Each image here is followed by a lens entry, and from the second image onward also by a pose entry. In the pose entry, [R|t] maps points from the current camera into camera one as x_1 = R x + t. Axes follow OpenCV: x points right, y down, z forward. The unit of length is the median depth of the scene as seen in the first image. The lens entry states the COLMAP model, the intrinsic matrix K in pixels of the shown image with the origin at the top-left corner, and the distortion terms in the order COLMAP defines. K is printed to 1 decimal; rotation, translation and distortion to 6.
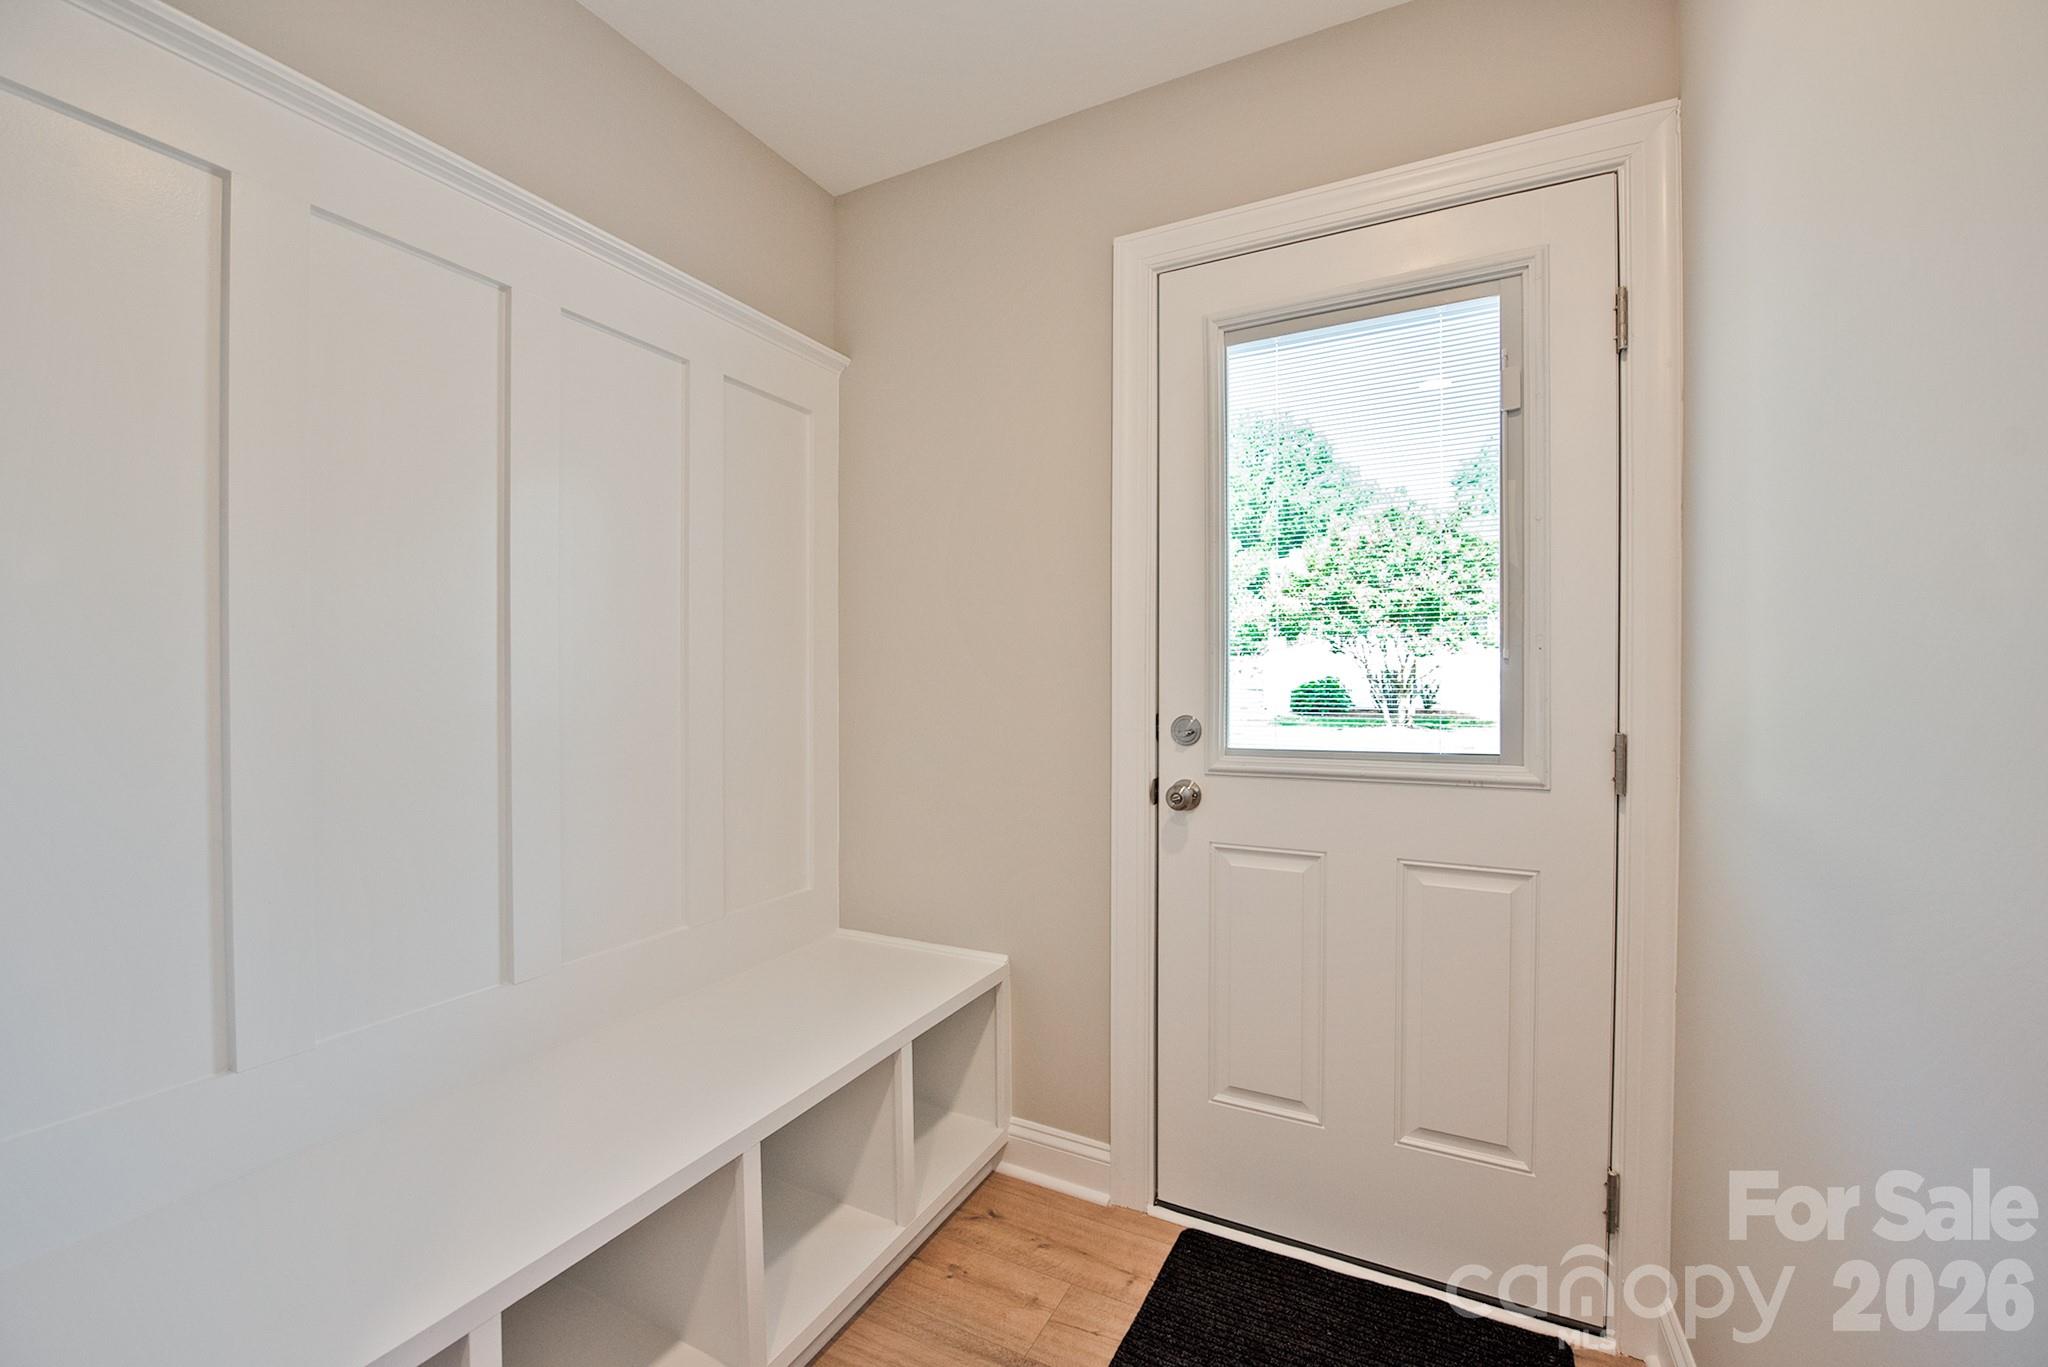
lens RADIAL K [[835.0, 0, 1020.9], [0, 835.0, 680.4], [0, 0, 1]] dist [-0.016472, -0.000265]
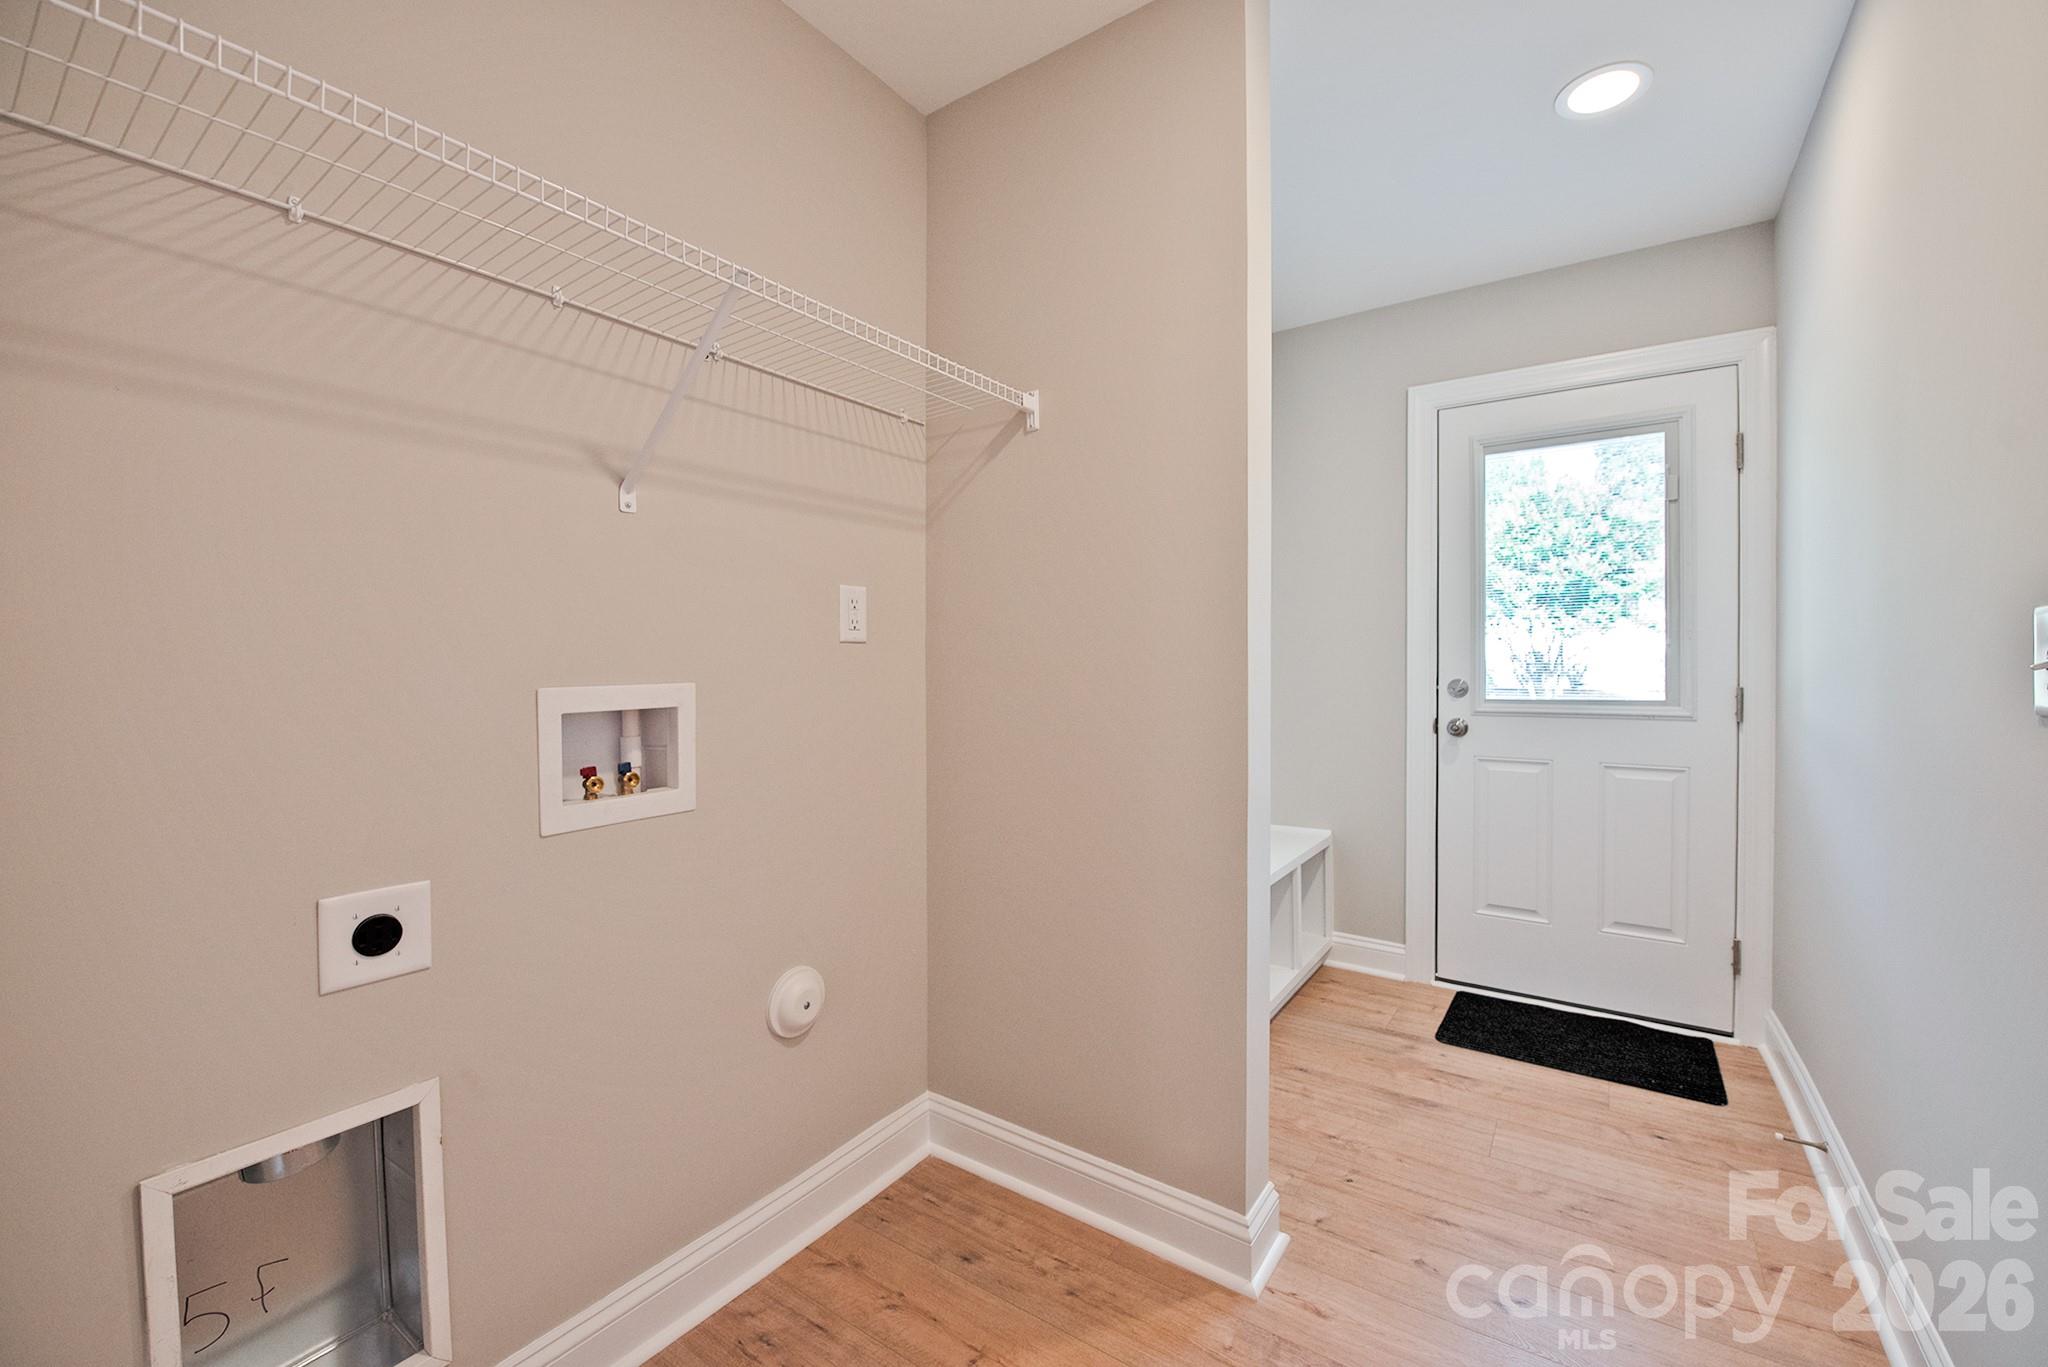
lens RADIAL K [[839.5, 0, 1020.4], [0, 839.5, 658.4], [0, 0, 1]] dist [-0.016205, -0.000217]
pose [[0.992183, -0.000327, -0.124788, -0.060244], [-0.000165, 0.999992, -0.003928, 0.001065], [0.124788, 0.003918, 0.992176, -0.098967]]
